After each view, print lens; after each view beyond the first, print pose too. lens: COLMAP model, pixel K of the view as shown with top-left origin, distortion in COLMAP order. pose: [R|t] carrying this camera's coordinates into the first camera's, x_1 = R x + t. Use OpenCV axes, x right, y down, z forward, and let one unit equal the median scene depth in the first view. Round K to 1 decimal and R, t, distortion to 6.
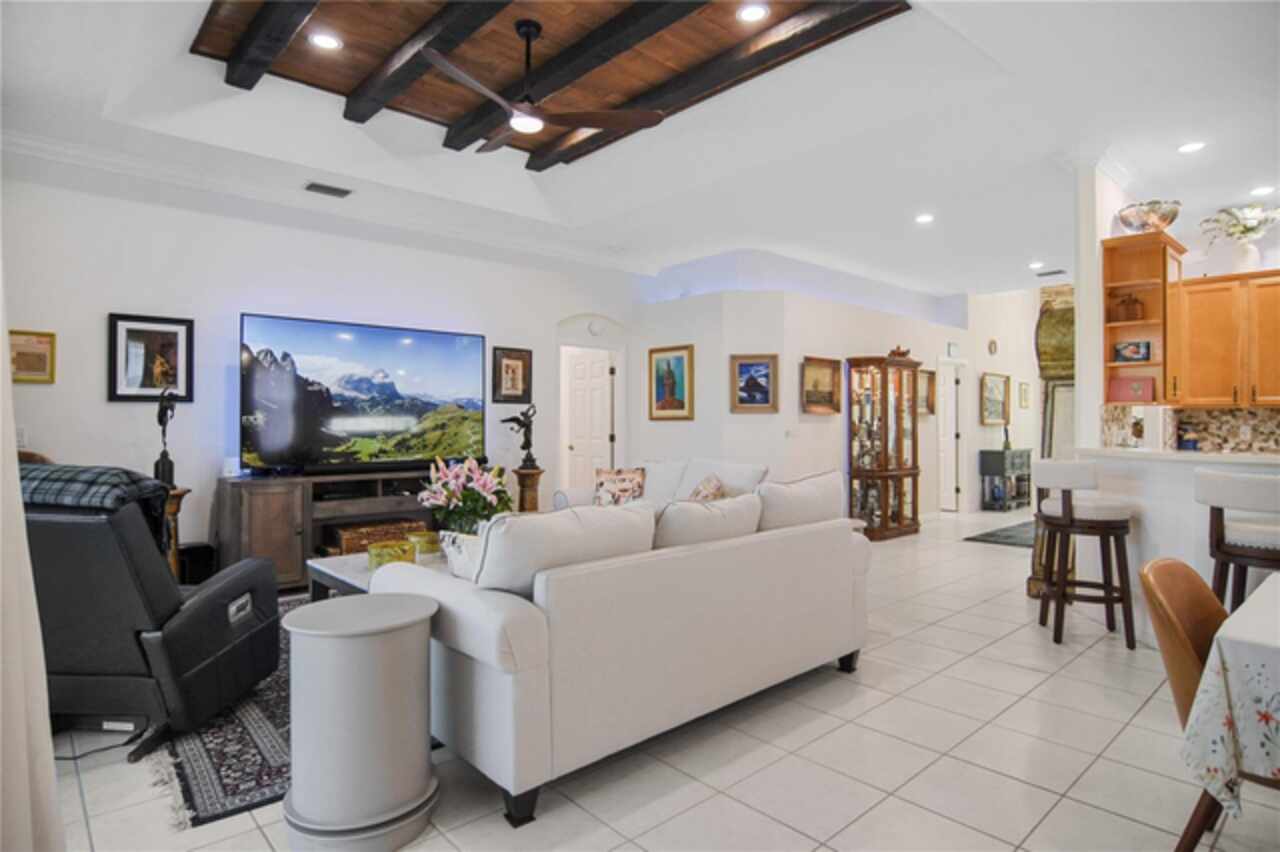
lens RADIAL K [[700.4, 0, 640.4], [0, 700.4, 419.5], [0, 0, 1]] dist [-0.006238, -0.001234]
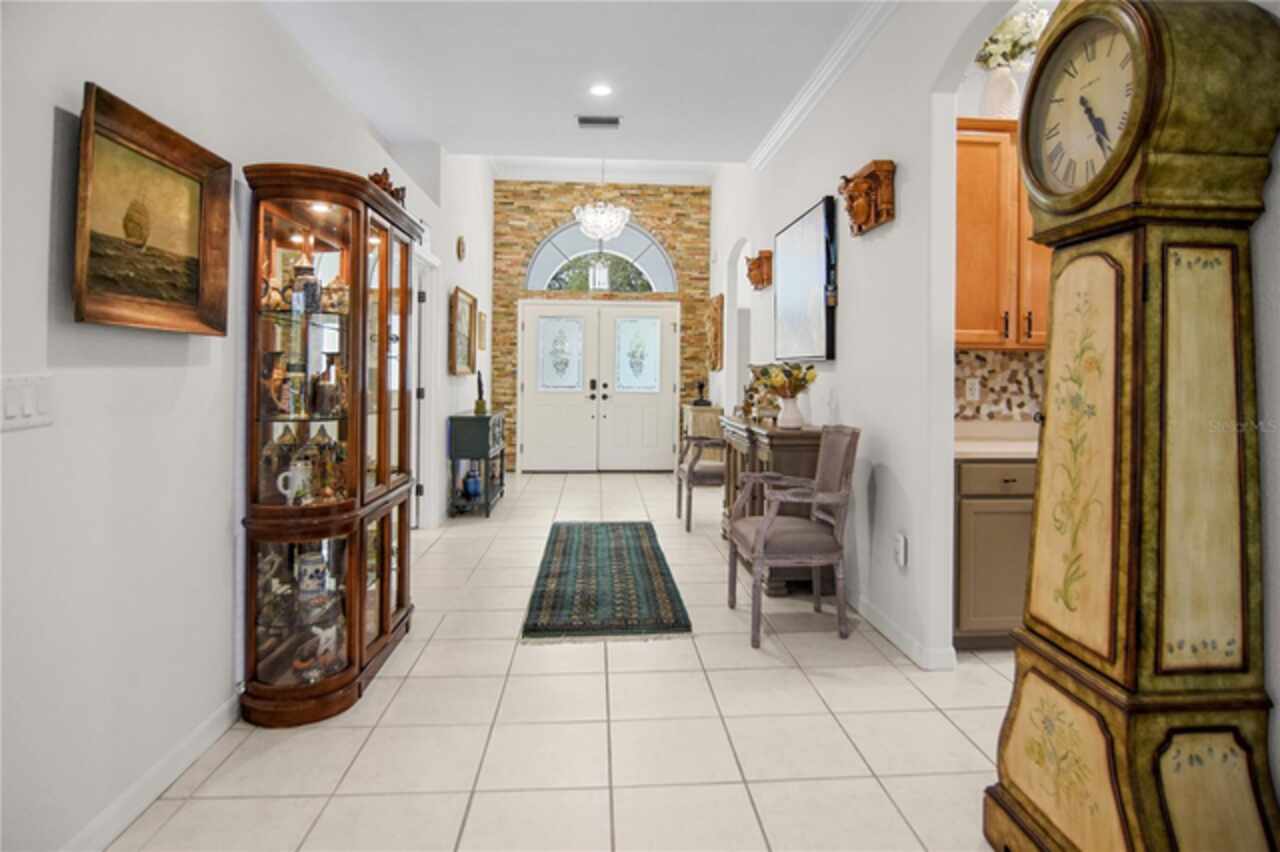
lens RADIAL K [[700.4, 0, 644.4], [0, 700.4, 360.8], [0, 0, 1]] dist [-0.006238, -0.001234]
pose [[0.612485, 0.017802, 0.790281, 0.188076], [-0.011002, 0.999842, -0.013996, 0.005043], [-0.790405, -0.000123, 0.612584, 0.802832]]
